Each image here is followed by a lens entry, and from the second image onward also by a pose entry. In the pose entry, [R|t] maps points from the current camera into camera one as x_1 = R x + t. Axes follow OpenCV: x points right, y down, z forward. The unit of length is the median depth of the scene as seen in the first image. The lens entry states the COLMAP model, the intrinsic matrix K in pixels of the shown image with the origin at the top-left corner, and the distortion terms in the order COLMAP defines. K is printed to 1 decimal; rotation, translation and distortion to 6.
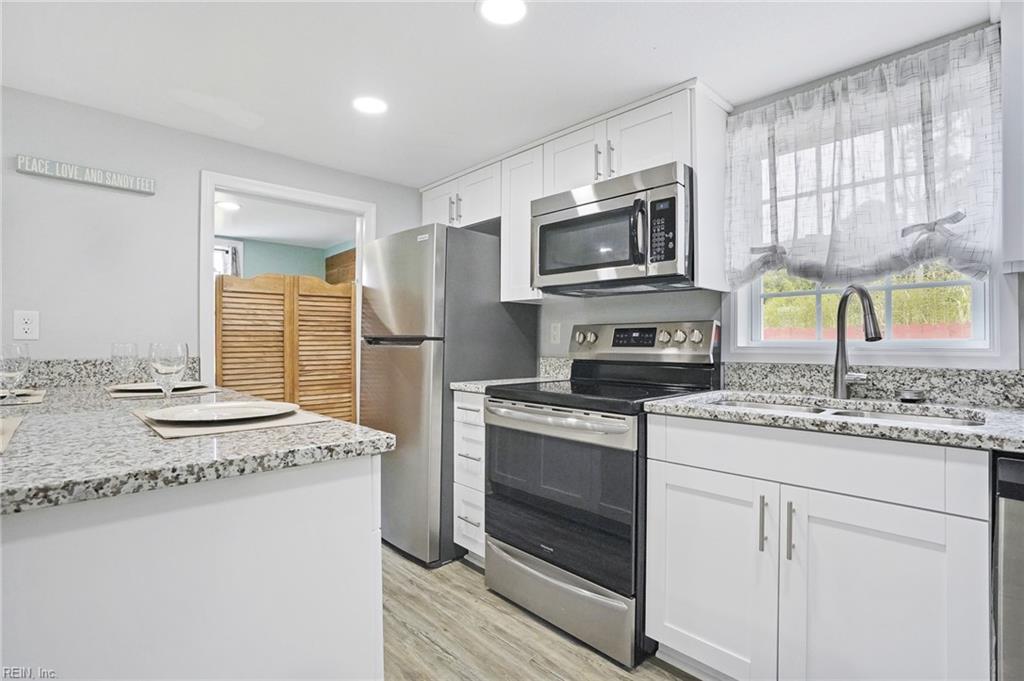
lens RADIAL K [[495.4, 0, 512.0], [0, 495.4, 340.5], [0, 0, 1]] dist [-0.073975, 0.033987]
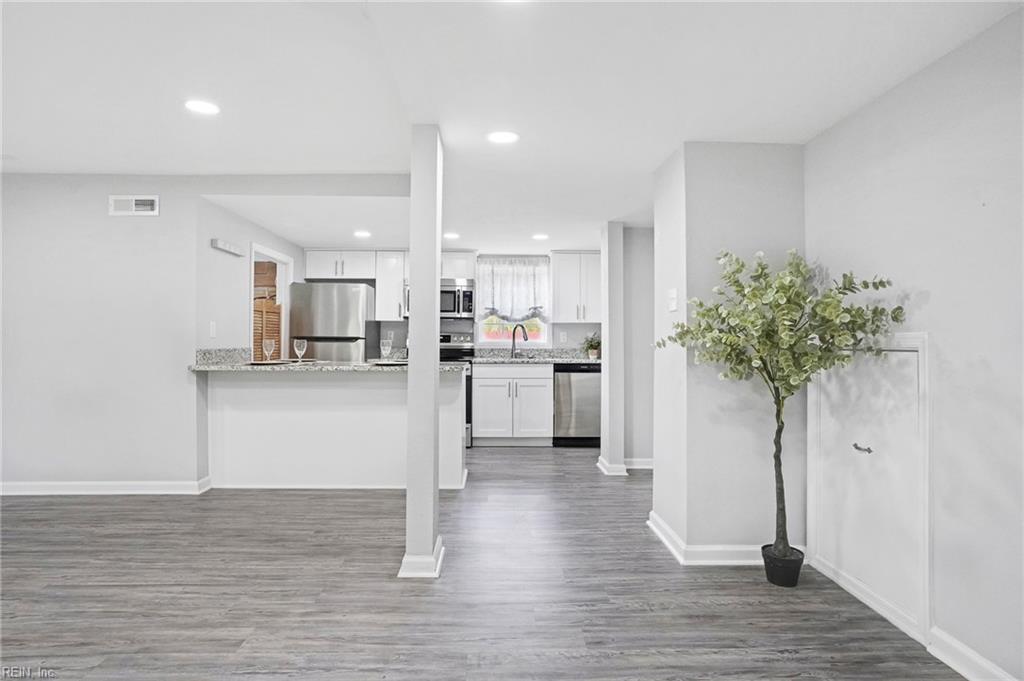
lens RADIAL K [[564.8, 0, 512.0], [0, 564.8, 340.5], [0, 0, 1]] dist [-0.000362, -0.000075]
pose [[0.660002, 0.006164, 0.751239, -2.180844], [-0.003371, 0.999981, -0.005244, 0.020583], [-0.751256, 0.000929, 0.660010, -1.496955]]
